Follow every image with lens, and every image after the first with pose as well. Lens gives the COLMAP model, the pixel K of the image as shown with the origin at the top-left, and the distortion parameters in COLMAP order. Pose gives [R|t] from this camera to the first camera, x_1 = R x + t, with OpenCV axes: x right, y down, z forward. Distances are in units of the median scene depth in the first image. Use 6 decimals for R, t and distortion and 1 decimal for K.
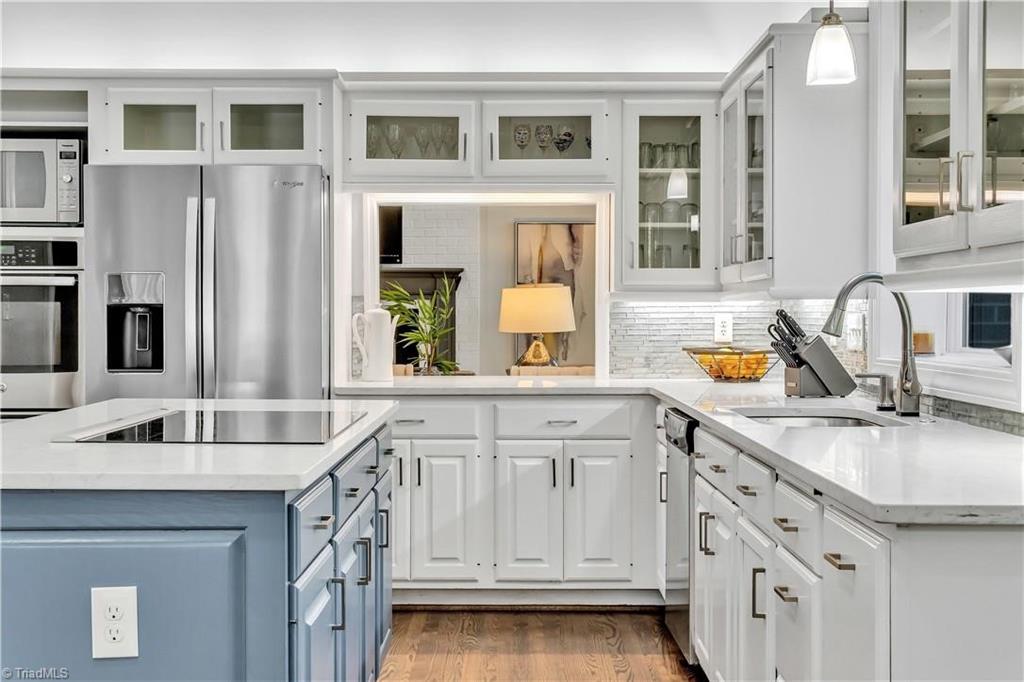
lens RADIAL K [[1394.7, 0, 511.5], [0, 1394.7, 337.8], [0, 0, 1]] dist [0.034664, 0.000000]
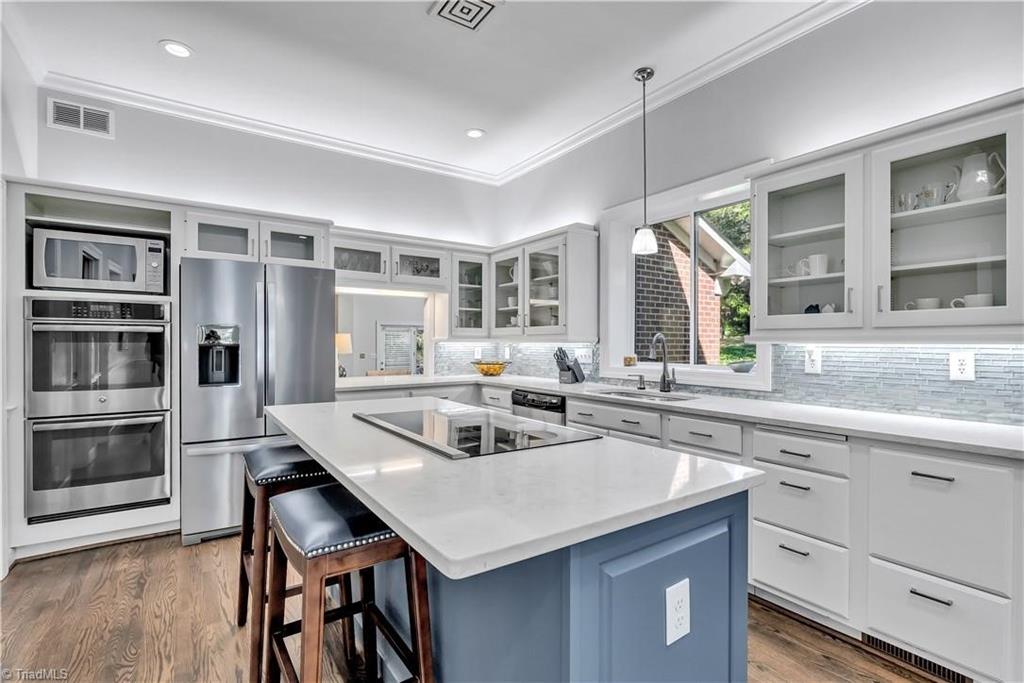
lens RADIAL K [[480.4, 0, 515.2], [0, 480.4, 342.0], [0, 0, 1]] dist [0.000700, -0.000292]
pose [[0.822310, 0.001664, 0.569037, -0.291510], [0.007645, 0.999873, -0.013971, -0.015623], [-0.568988, 0.015839, 0.822193, 0.323381]]
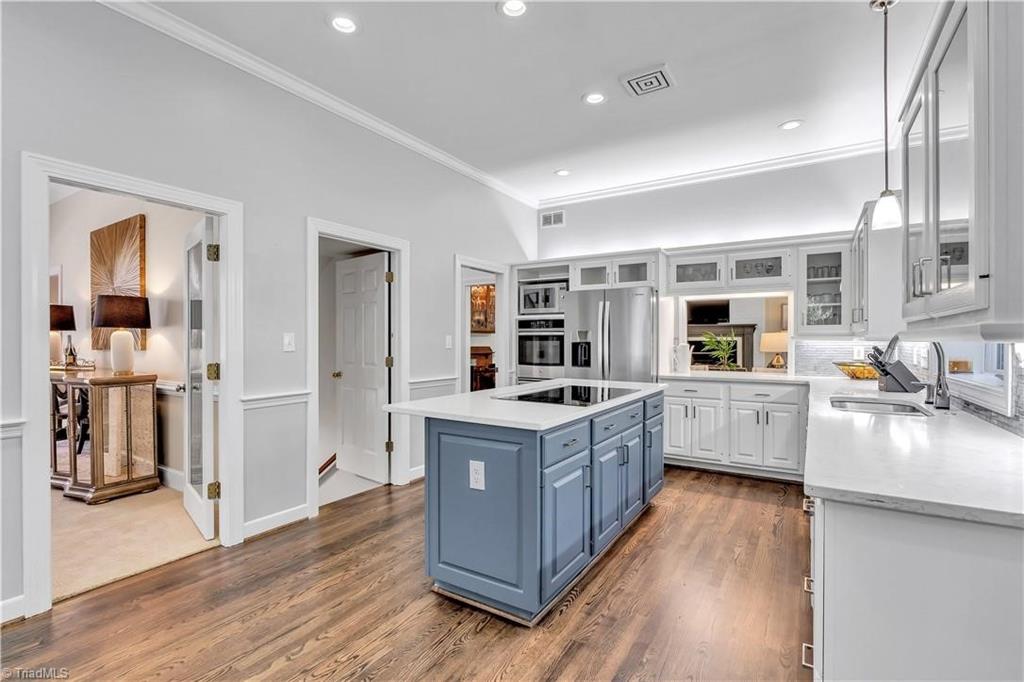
lens RADIAL K [[480.4, 0, 506.8], [0, 480.4, 344.9], [0, 0, 1]] dist [0.000700, -0.000292]
pose [[0.847398, 0.005431, -0.530930, 0.097876], [-0.009262, 0.999947, -0.004553, -0.012380], [0.530877, 0.008776, 0.847404, 0.131847]]
